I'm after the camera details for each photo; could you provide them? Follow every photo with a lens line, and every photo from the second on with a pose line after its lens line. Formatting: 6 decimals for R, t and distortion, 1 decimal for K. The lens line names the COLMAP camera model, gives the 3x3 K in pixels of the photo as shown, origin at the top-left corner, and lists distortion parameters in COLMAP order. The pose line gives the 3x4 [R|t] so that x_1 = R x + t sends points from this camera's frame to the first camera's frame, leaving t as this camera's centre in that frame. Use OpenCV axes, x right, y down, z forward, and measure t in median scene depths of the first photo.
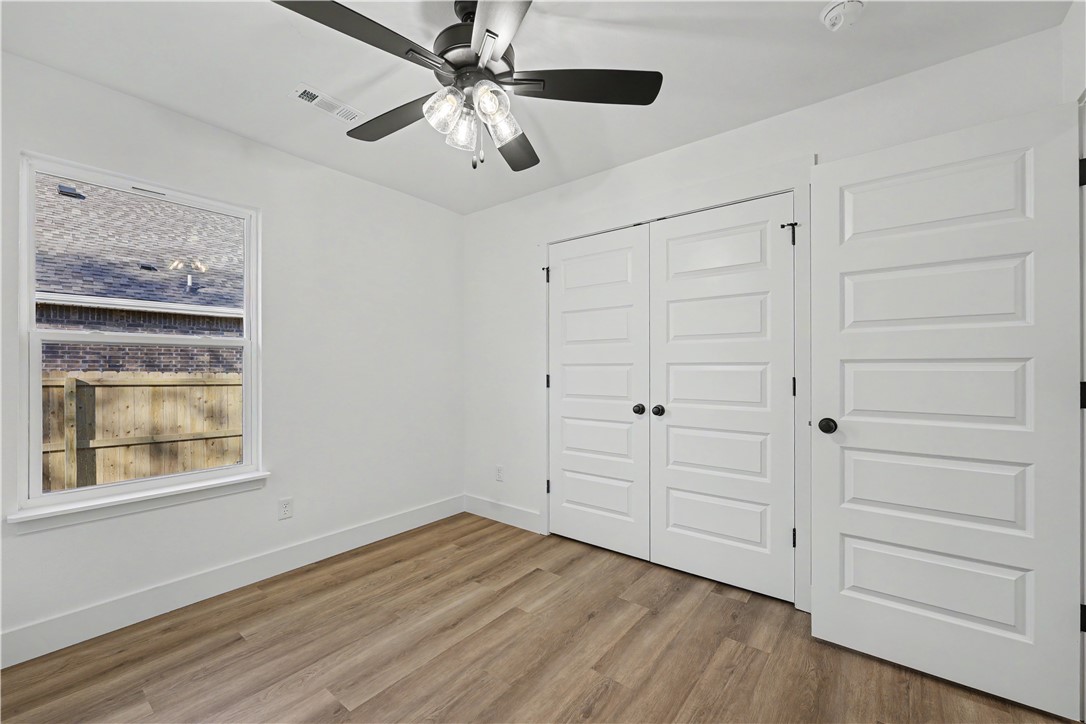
lens RADIAL K [[438.1, 0, 544.9], [0, 438.1, 359.9], [0, 0, 1]] dist [-0.002058, -0.000149]
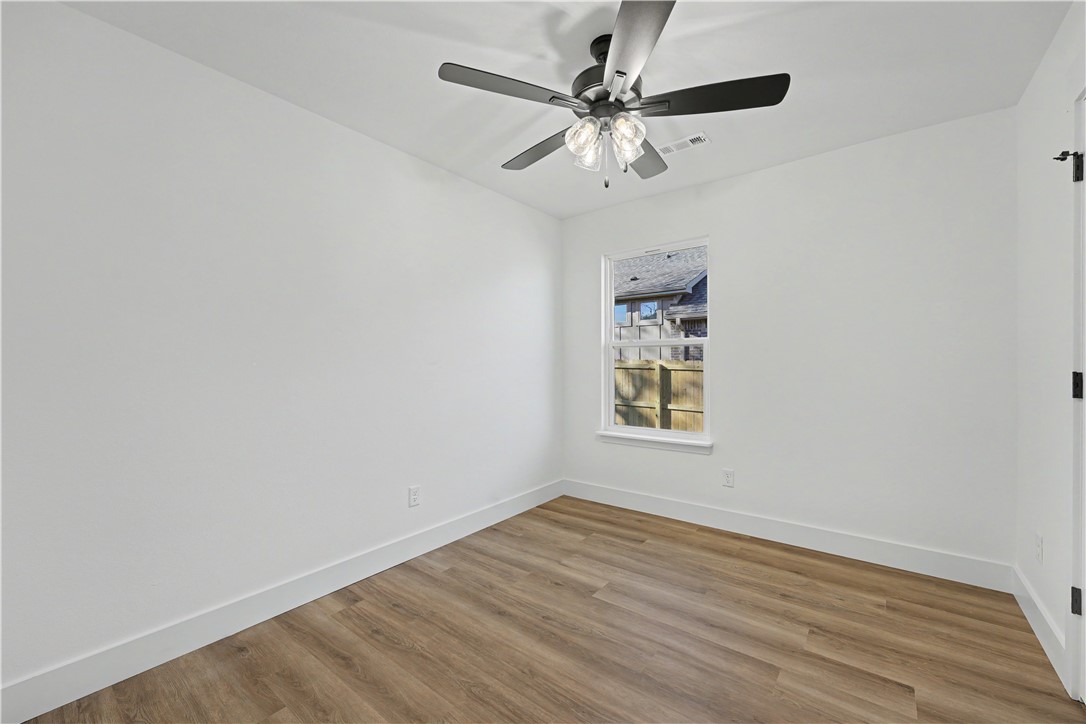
lens RADIAL K [[438.1, 0, 544.9], [0, 438.1, 359.9], [0, 0, 1]] dist [-0.002058, -0.000149]
pose [[0.004435, -0.003245, -0.999985, 0.659558], [0.024875, 0.999686, -0.003133, 0.008731], [0.999681, -0.024861, 0.004515, 0.551742]]
